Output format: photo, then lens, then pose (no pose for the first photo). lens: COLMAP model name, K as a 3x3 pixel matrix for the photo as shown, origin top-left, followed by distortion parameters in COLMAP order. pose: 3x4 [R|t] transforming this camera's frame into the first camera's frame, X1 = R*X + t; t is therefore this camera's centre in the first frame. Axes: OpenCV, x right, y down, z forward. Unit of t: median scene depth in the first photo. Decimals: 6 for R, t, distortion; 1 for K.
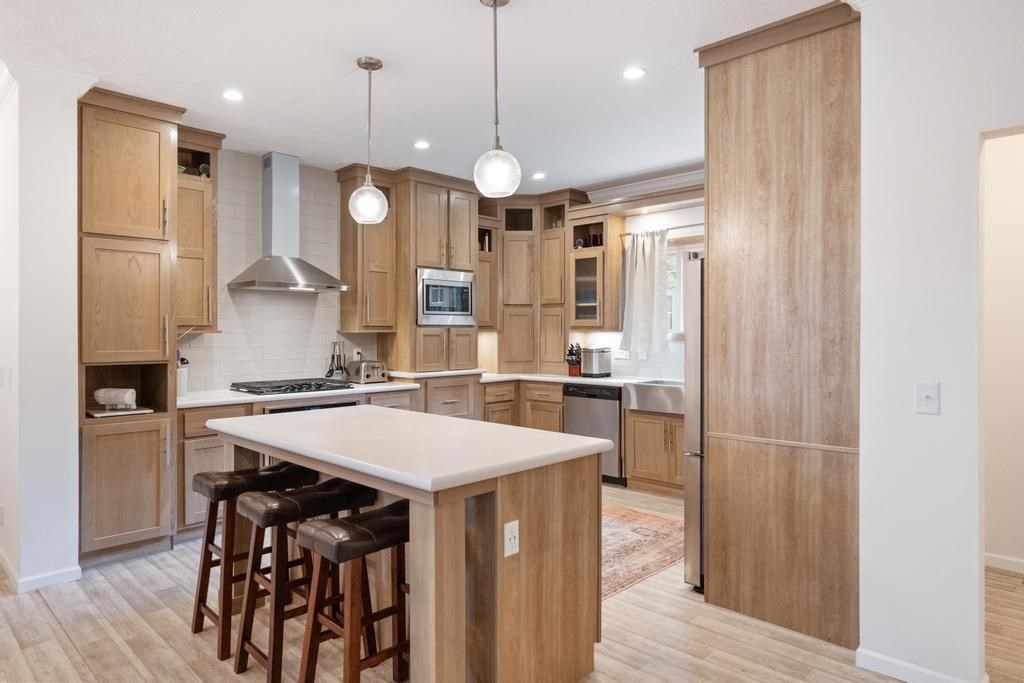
lens RADIAL K [[624.3, 0, 510.8], [0, 624.3, 341.5], [0, 0, 1]] dist [-0.025864, -0.002363]
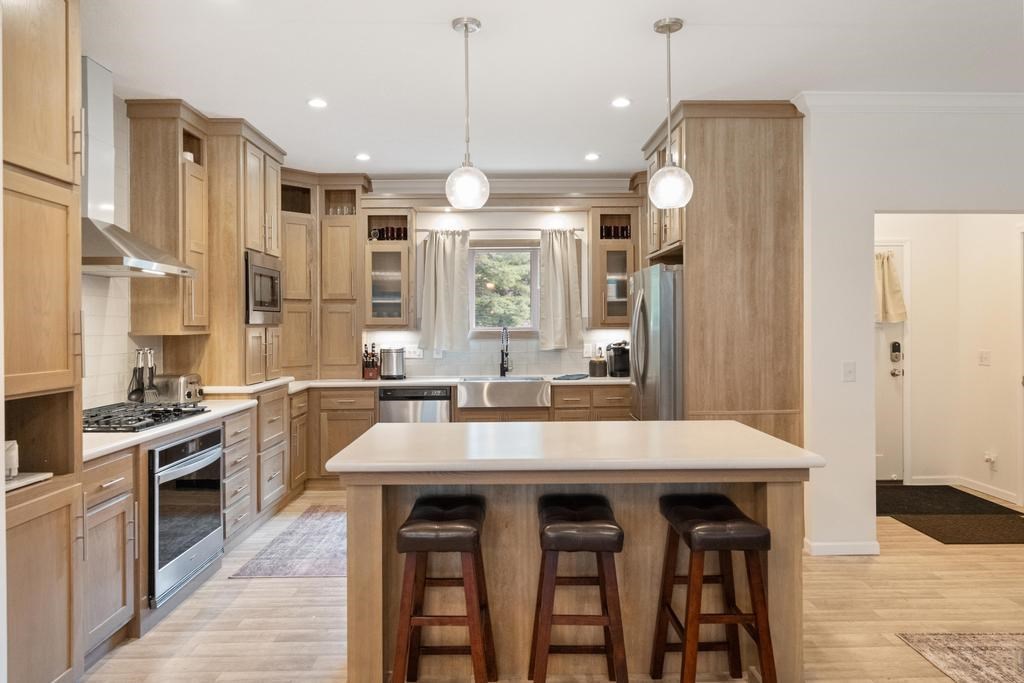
lens RADIAL K [[676.7, 0, 512.4], [0, 676.7, 334.0], [0, 0, 1]] dist [-0.010116, 0.005140]
pose [[0.703662, -0.012709, 0.710421, -0.726405], [0.017313, 0.999850, 0.000739, -0.013187], [-0.710324, 0.011779, 0.703777, 0.245108]]
